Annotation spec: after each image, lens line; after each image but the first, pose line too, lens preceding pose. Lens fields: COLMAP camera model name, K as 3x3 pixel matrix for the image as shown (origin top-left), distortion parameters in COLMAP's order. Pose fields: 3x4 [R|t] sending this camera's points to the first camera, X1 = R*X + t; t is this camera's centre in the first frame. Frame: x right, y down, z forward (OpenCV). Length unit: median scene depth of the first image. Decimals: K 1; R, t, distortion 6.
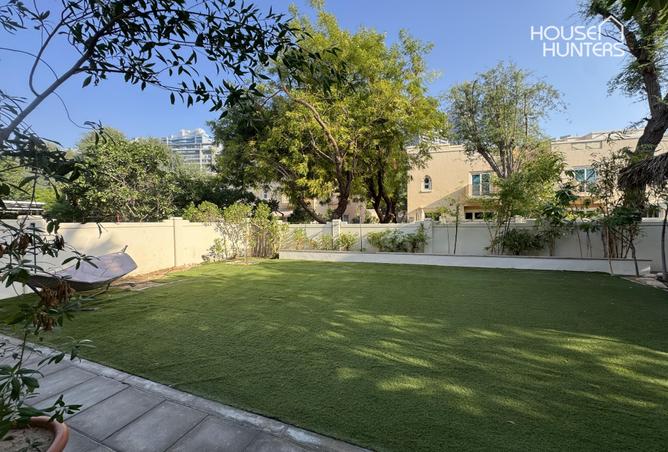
lens RADIAL K [[267.1, 0, 336.3], [0, 267.1, 222.5], [0, 0, 1]] dist [-0.001130, -0.000017]
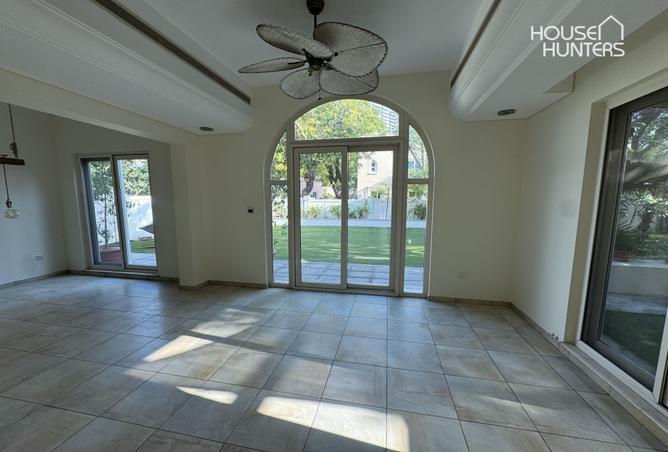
lens RADIAL K [[267.1, 0, 333.1], [0, 267.1, 229.1], [0, 0, 1]] dist [-0.001130, -0.000017]
pose [[0.985432, -0.004988, 0.169995, -0.073635], [-0.014700, 0.993330, 0.114363, -0.001139], [-0.169432, -0.115196, 0.978786, -0.282355]]
